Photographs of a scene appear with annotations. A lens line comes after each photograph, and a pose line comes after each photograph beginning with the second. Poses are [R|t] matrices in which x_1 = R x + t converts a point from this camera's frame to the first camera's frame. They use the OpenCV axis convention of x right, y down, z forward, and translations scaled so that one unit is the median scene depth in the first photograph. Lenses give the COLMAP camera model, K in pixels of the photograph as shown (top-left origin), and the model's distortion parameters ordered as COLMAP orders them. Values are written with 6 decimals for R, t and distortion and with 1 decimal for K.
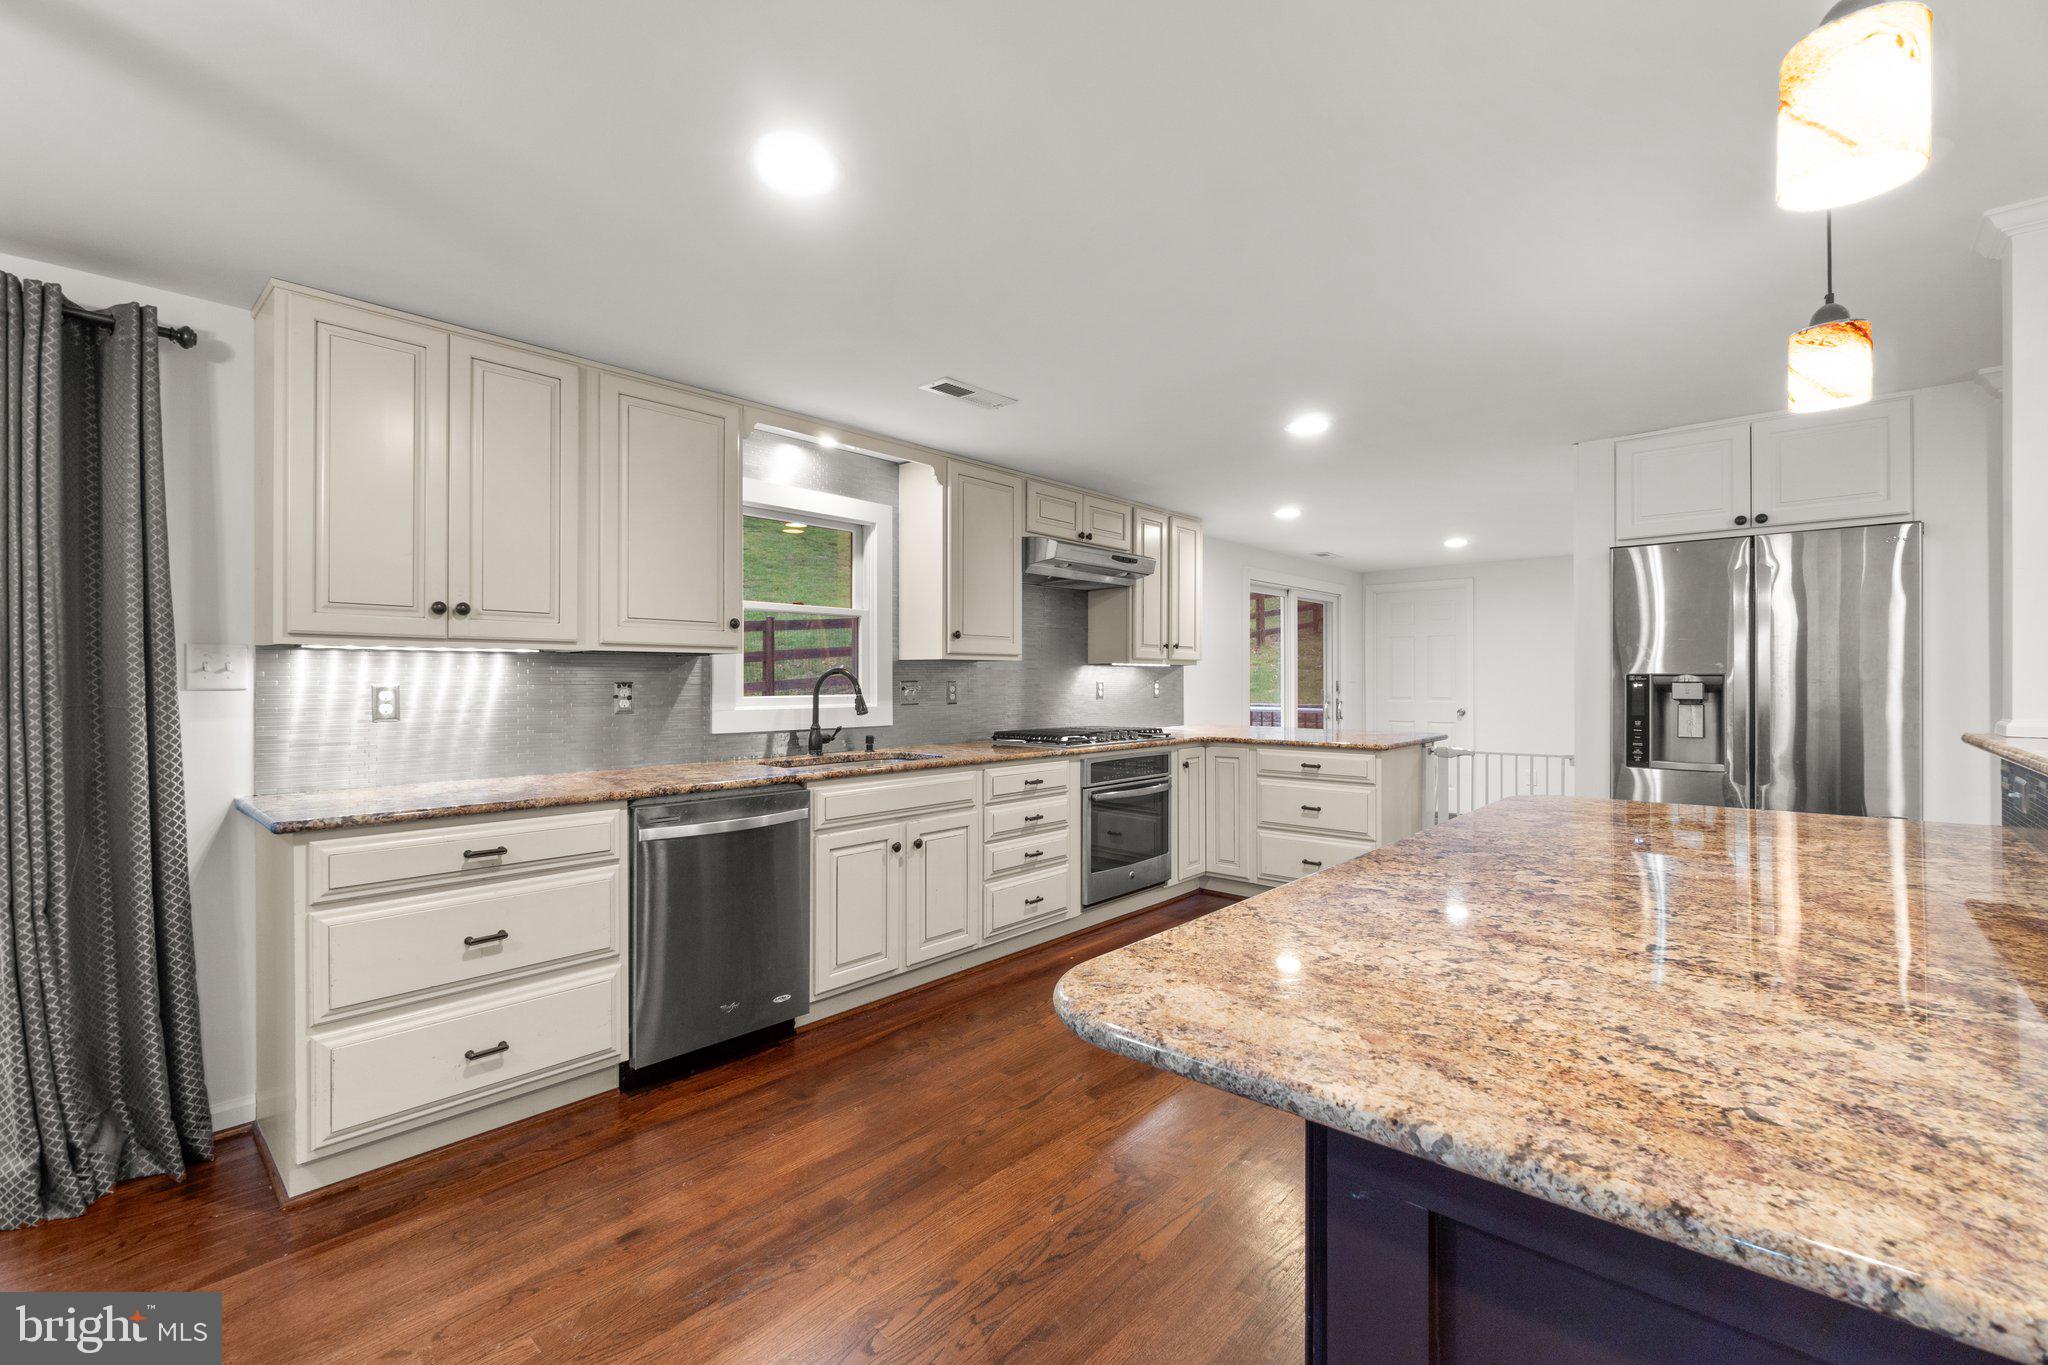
lens RADIAL K [[878.9, 0, 1020.6], [0, 878.9, 678.0], [0, 0, 1]] dist [-0.003431, -0.000359]
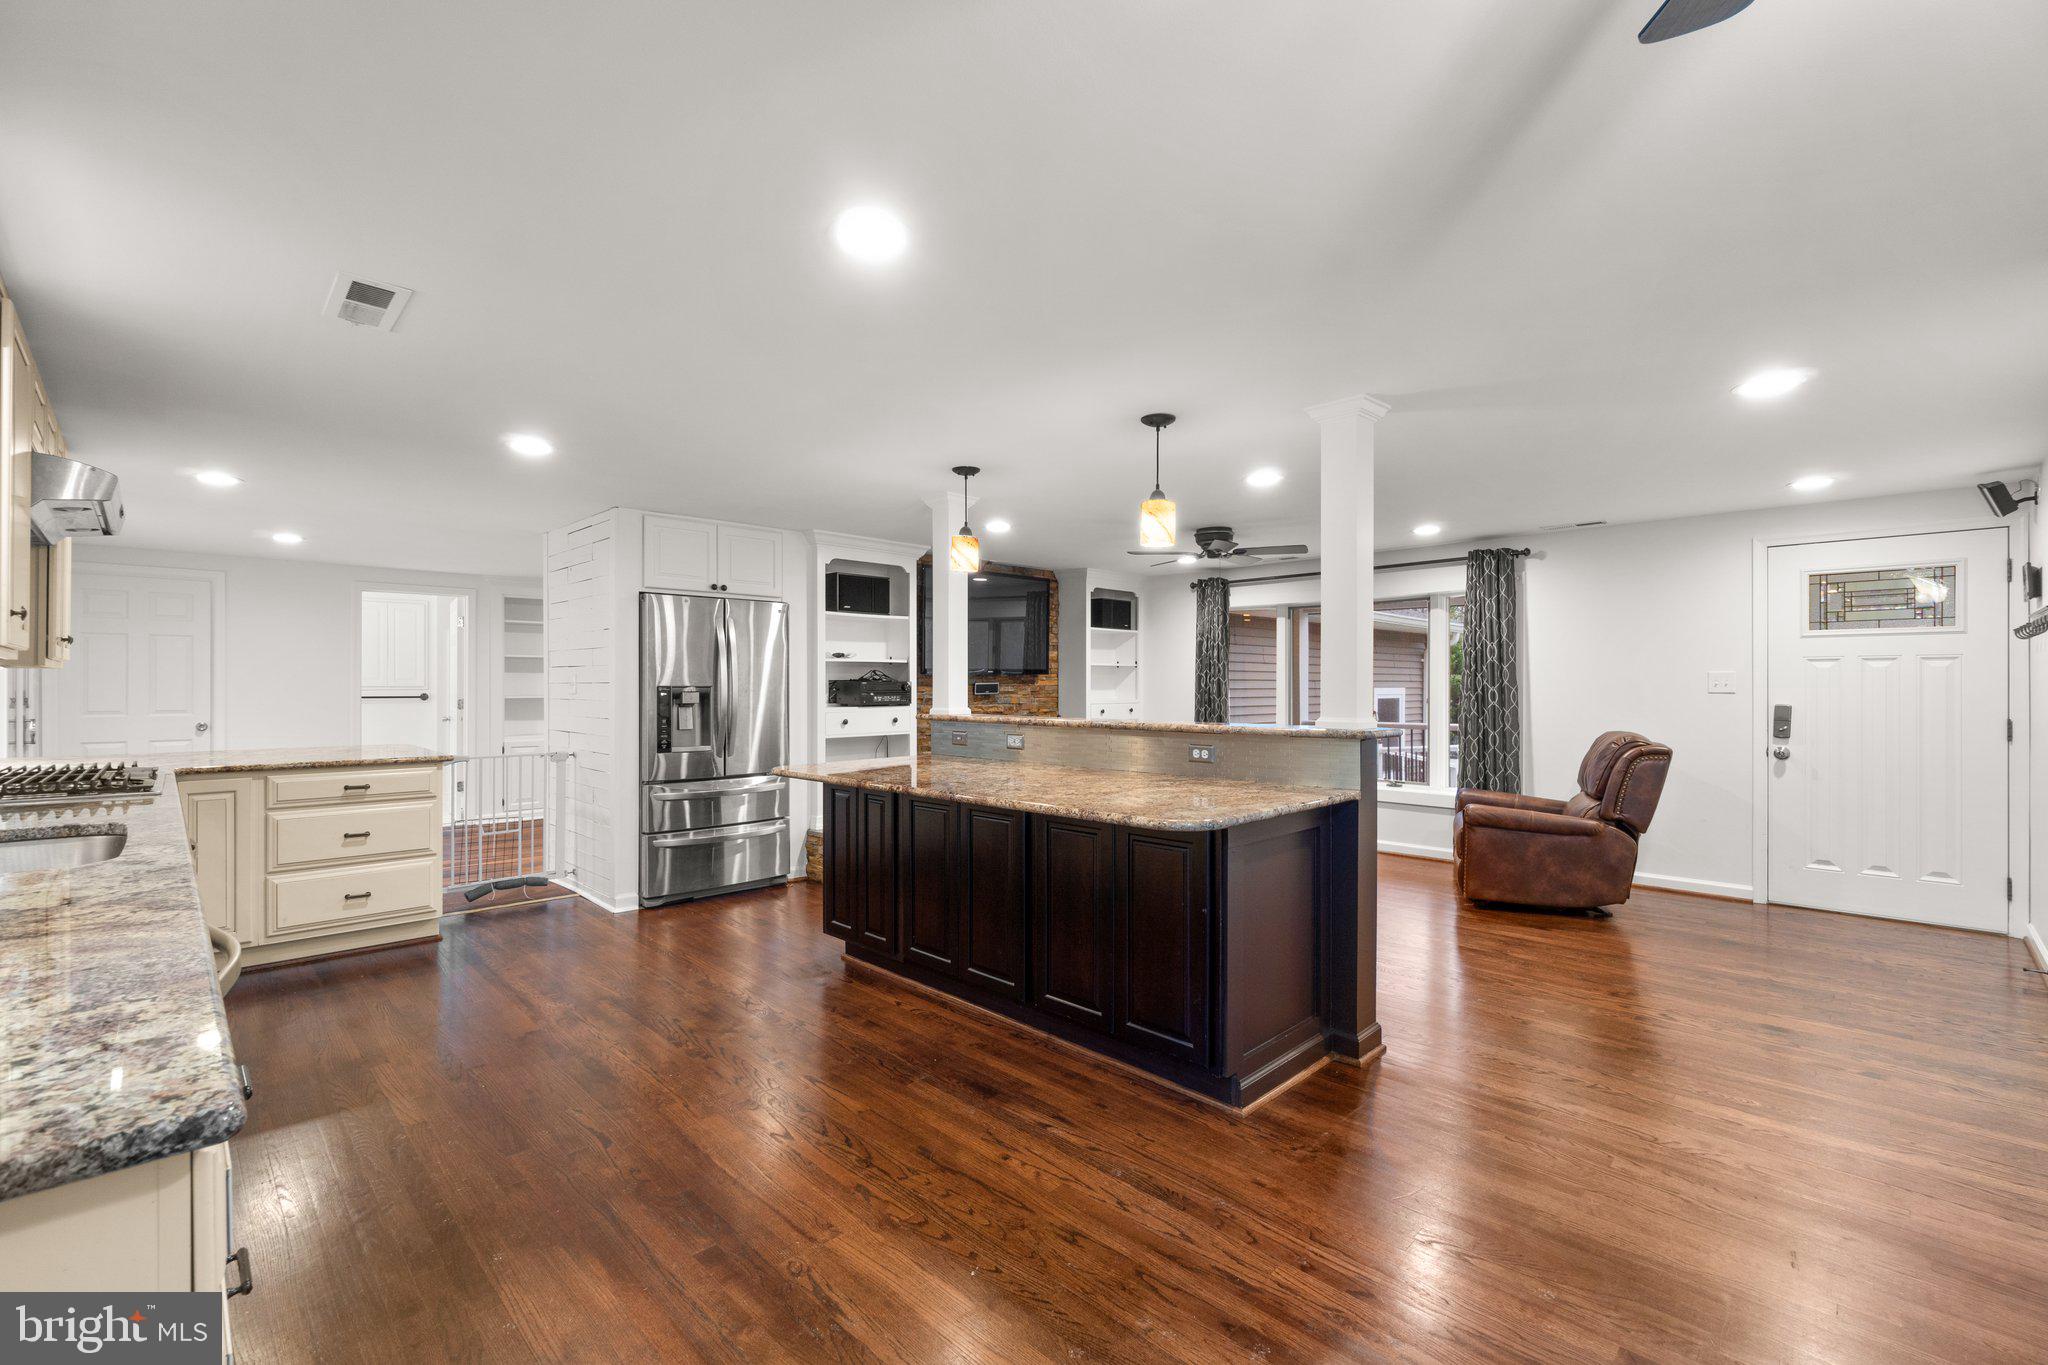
lens RADIAL K [[878.9, 0, 1008.5], [0, 878.9, 679.9], [0, 0, 1]] dist [-0.003431, -0.000359]
pose [[0.079672, 0.009751, 0.996773, -0.645311], [-0.003658, 0.999948, -0.009489, -0.003880], [-0.996814, -0.002890, 0.079704, 0.349539]]
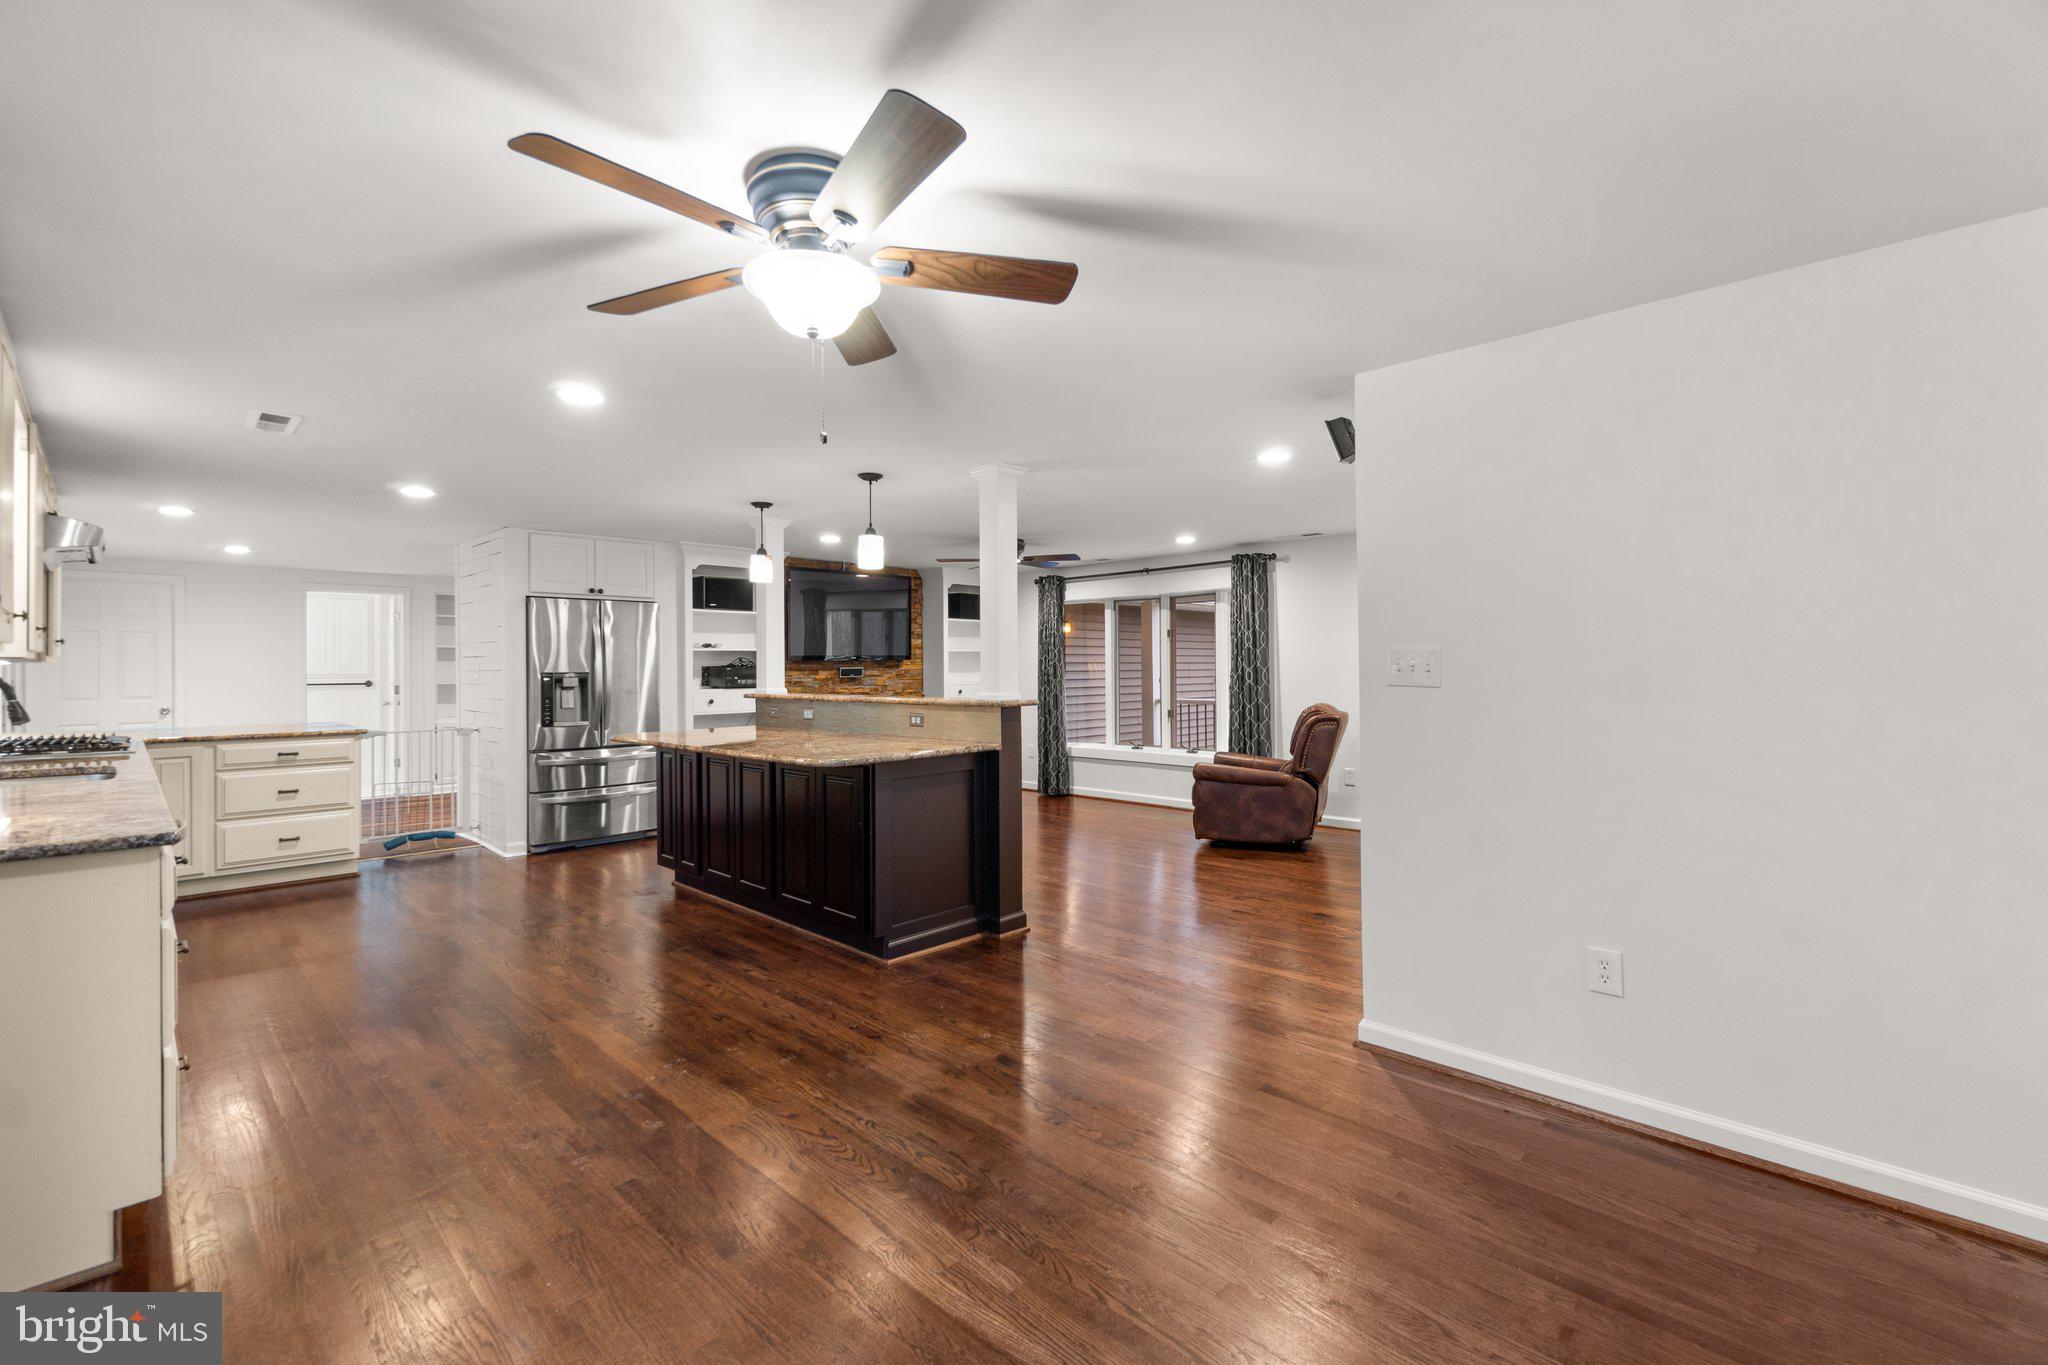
lens RADIAL K [[878.9, 0, 998.6], [0, 878.9, 660.6], [0, 0, 1]] dist [-0.003431, -0.000359]
pose [[0.063180, 0.011558, 0.997935, -0.952382], [0.003814, 0.999923, -0.011822, -0.005024], [-0.997995, 0.004553, 0.063131, 0.017272]]
